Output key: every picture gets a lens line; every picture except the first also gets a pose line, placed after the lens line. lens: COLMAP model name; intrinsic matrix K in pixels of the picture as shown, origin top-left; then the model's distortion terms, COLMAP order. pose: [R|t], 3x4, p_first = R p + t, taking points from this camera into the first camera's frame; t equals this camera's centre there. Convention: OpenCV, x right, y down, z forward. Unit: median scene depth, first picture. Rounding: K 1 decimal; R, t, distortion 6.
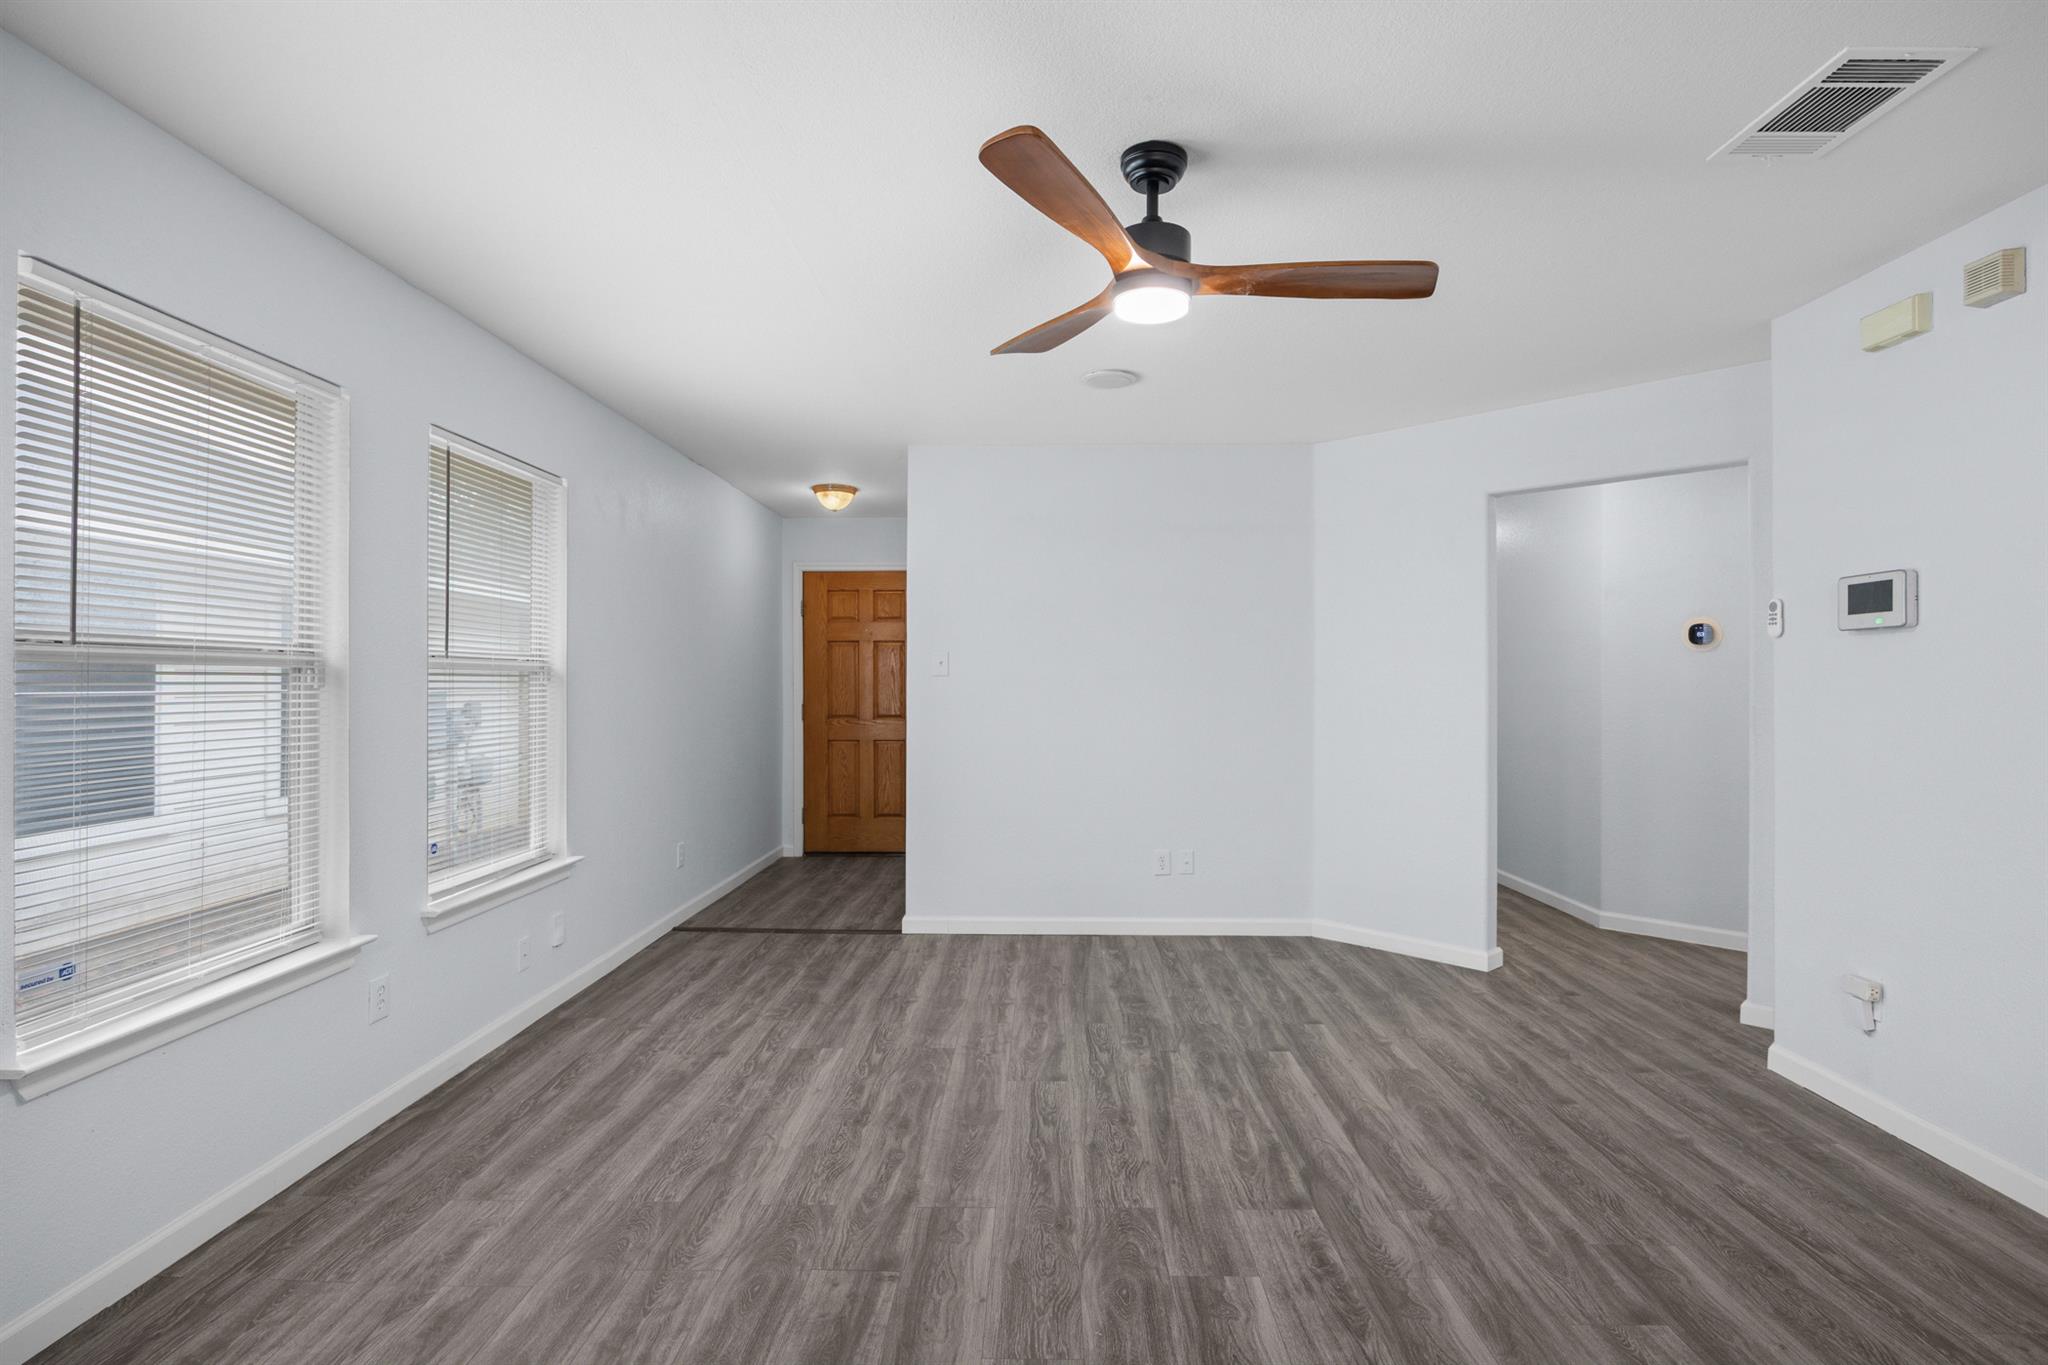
lens RADIAL K [[1009.2, 0, 1024.0], [0, 1009.2, 682.5], [0, 0, 1]] dist [-0.016307, 0.000260]
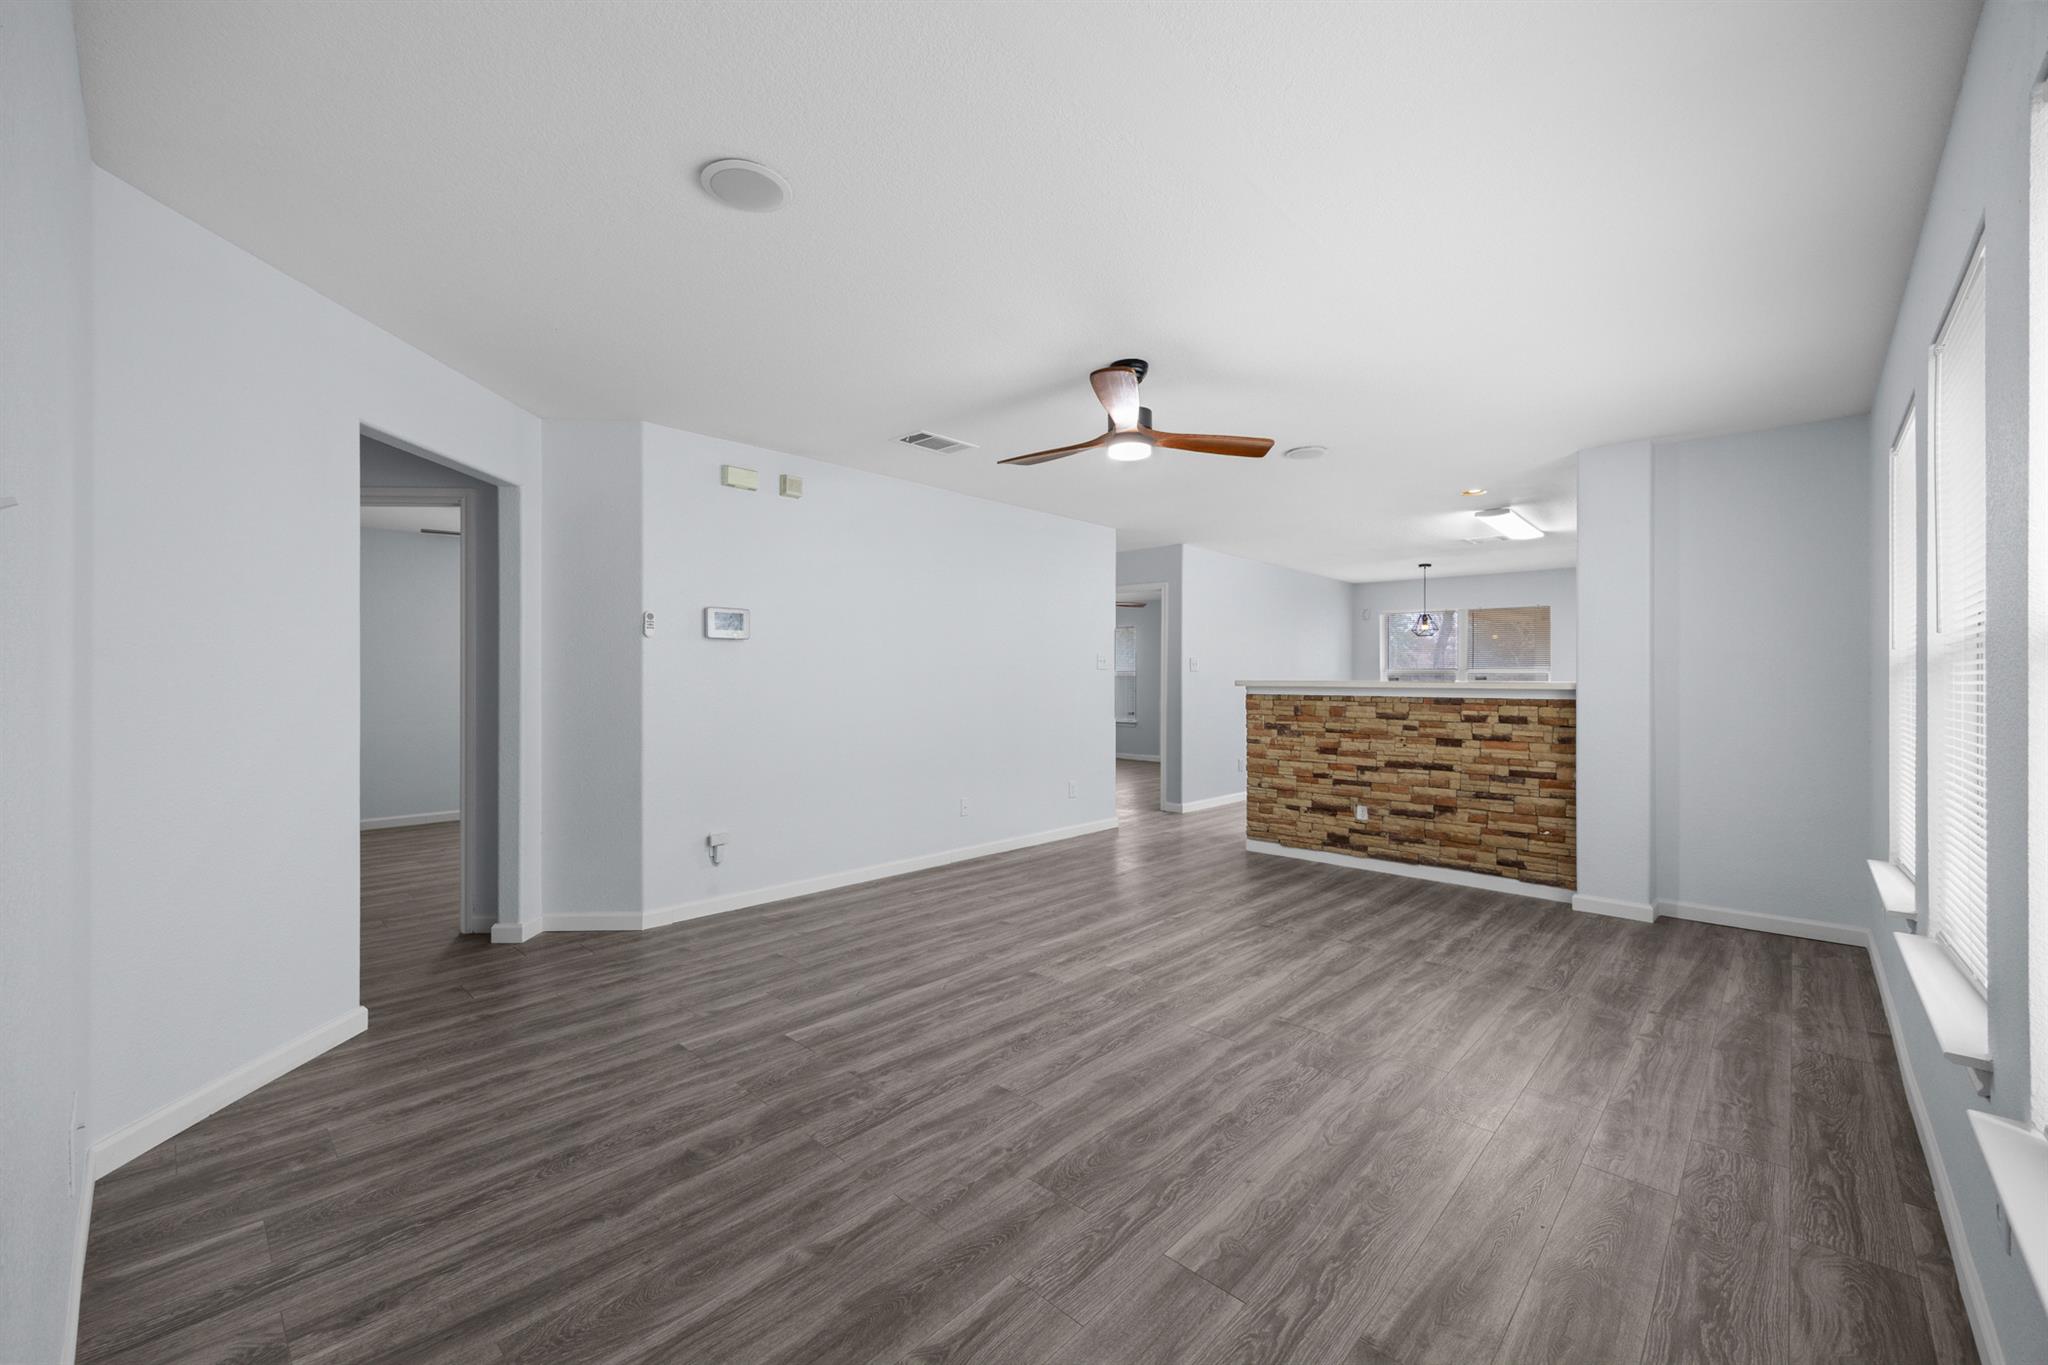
lens RADIAL K [[804.7, 0, 1024.0], [0, 804.7, 682.5], [0, 0, 1]] dist [0.002359, 0.000145]
pose [[-0.743980, -0.004425, 0.668187, -0.536361], [-0.002399, 0.999989, 0.003952, 0.016026], [-0.668197, 0.001337, -0.743983, 1.724741]]
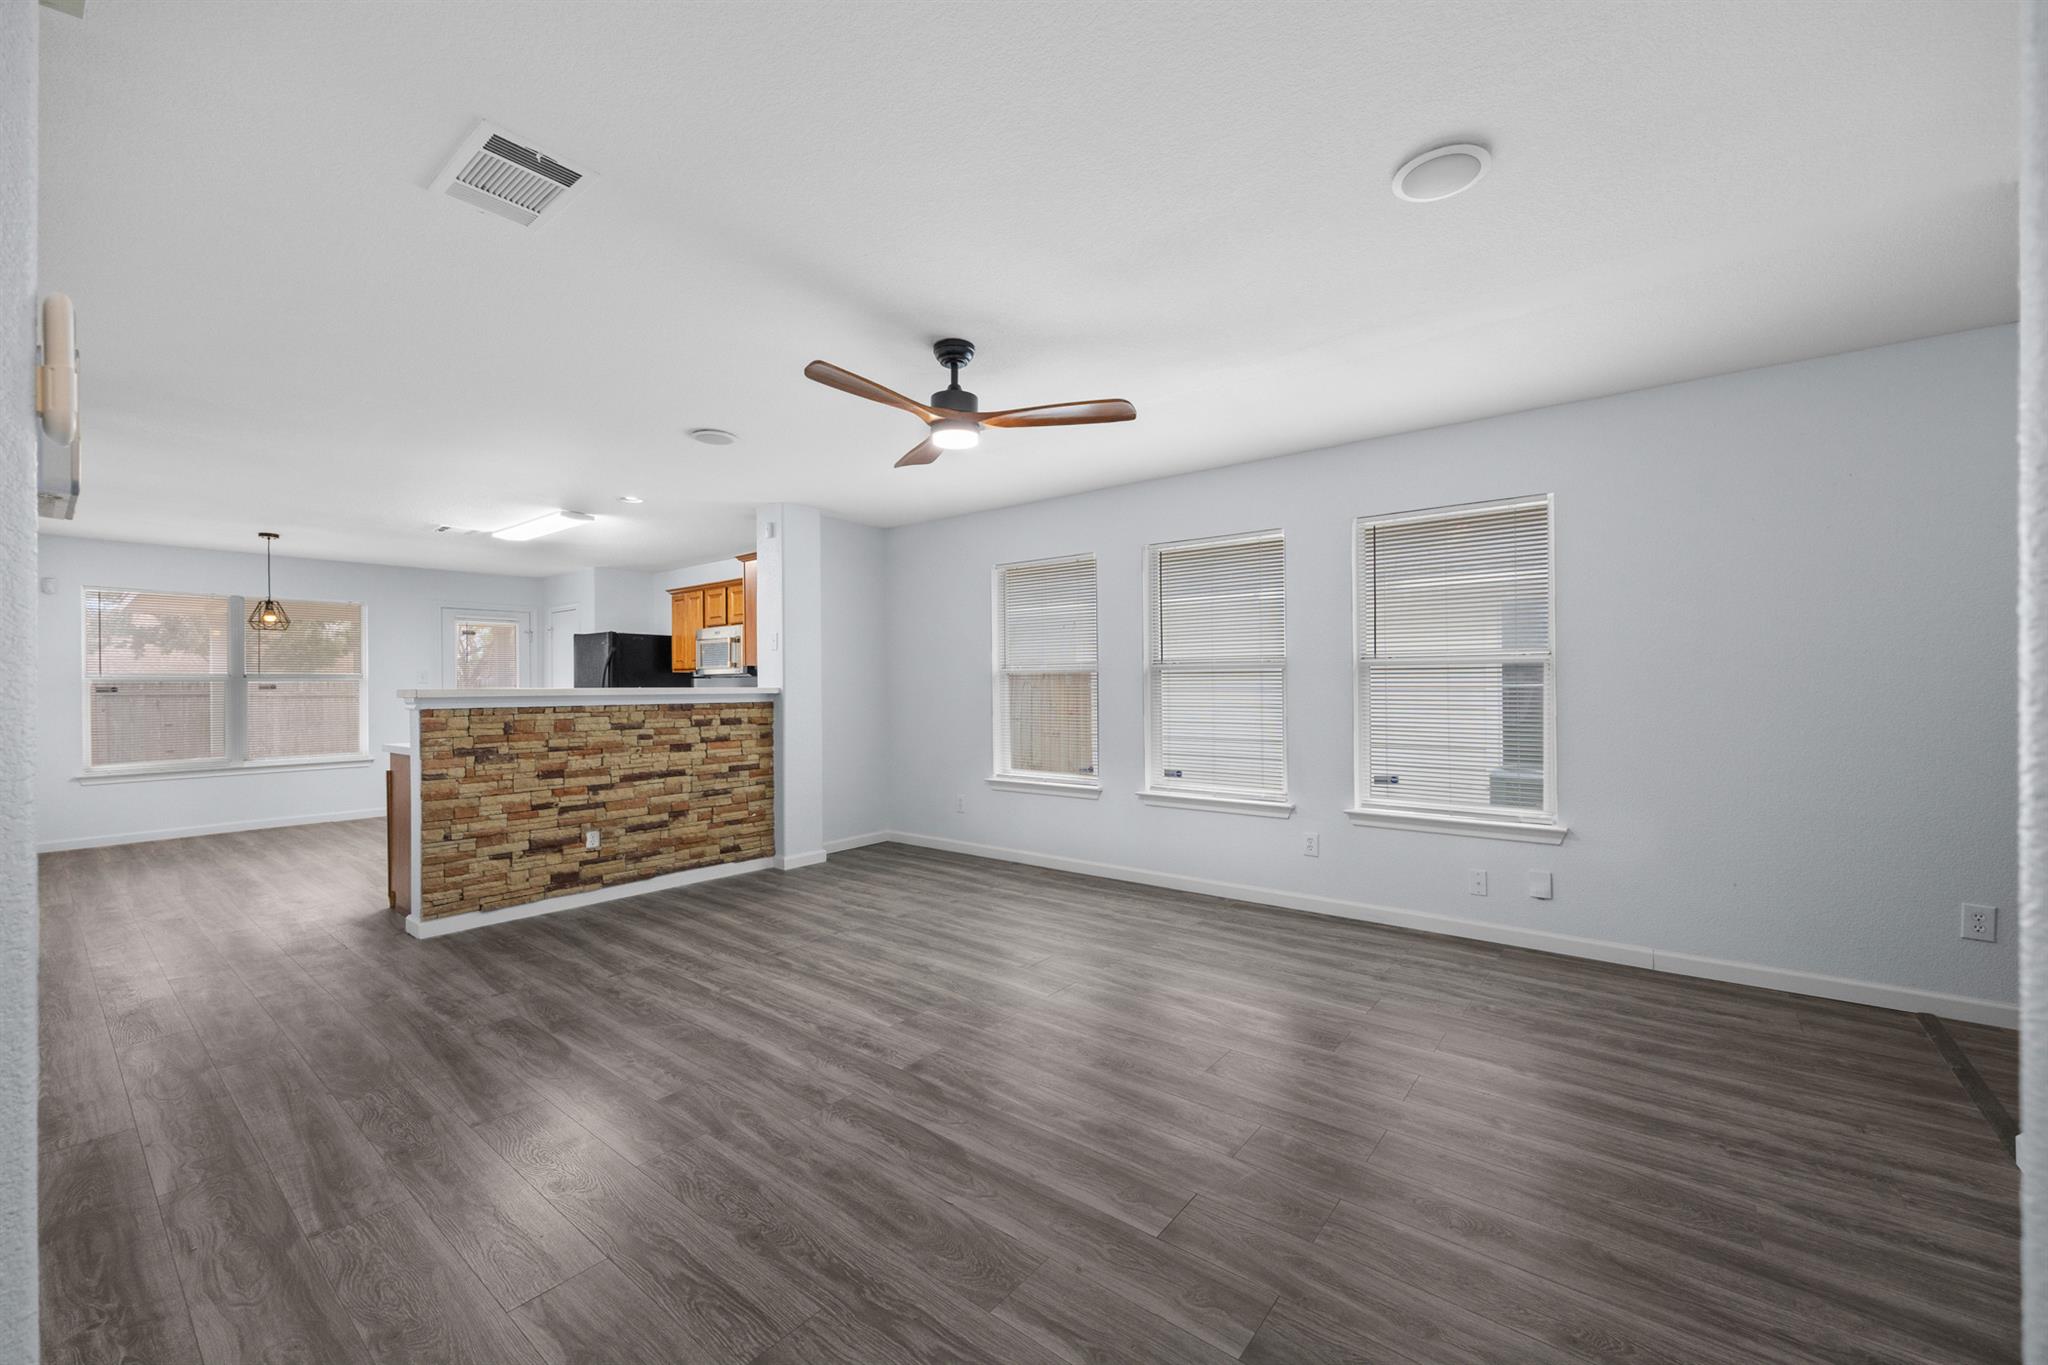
lens RADIAL K [[804.7, 0, 1024.0], [0, 804.7, 682.5], [0, 0, 1]] dist [0.002359, 0.000145]
pose [[-0.613013, 0.001486, -0.790071, 0.868021], [0.005859, 0.999979, -0.002664, 0.015852], [0.790051, -0.006262, -0.613009, 1.503194]]
